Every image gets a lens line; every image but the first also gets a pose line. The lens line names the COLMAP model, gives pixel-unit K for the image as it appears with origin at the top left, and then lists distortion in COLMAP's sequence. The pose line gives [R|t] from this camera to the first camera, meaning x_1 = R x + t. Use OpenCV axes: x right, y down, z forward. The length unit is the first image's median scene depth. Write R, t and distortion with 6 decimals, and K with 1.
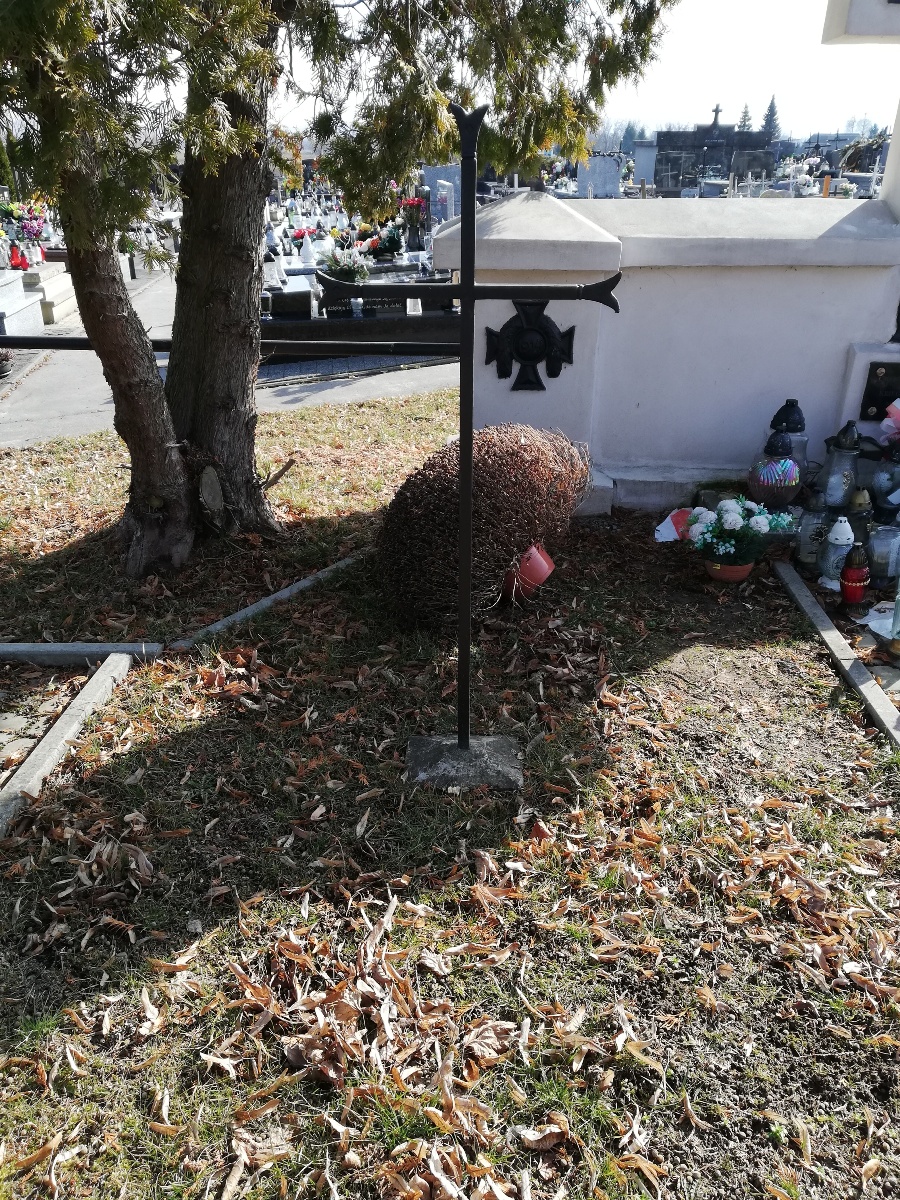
lens RADIAL K [[894.5, 0, 445.3], [0, 894.5, 594.2], [0, 0, 1]] dist [0.067111, -0.090159]
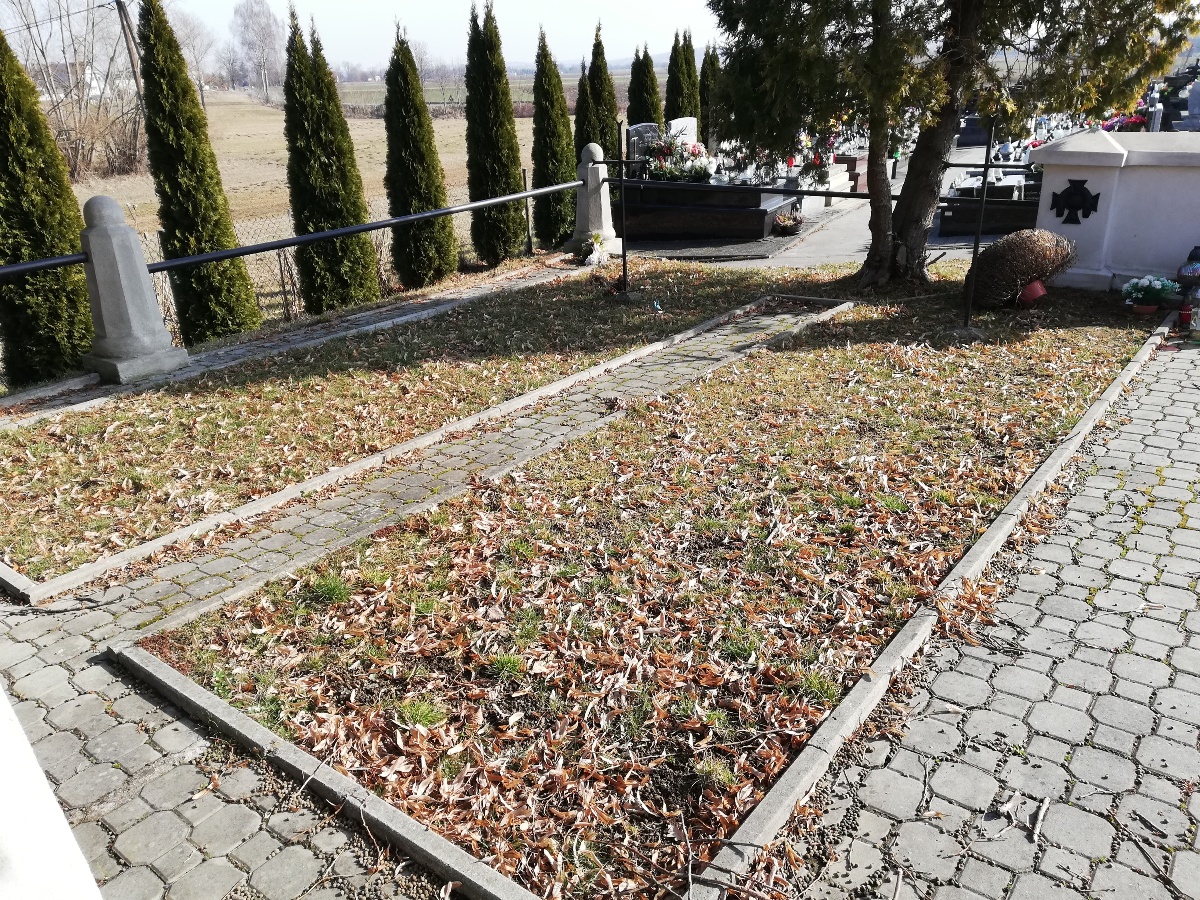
lens RADIAL K [[891.6, 0, 601.4], [0, 891.6, 456.4], [0, 0, 1]] dist [0.040905, -0.048828]
pose [[0.814063, 0.198323, -0.545866, 0.445744], [-0.221086, 0.974946, 0.024506, 0.473291], [0.537050, 0.100734, 0.837514, -1.225121]]
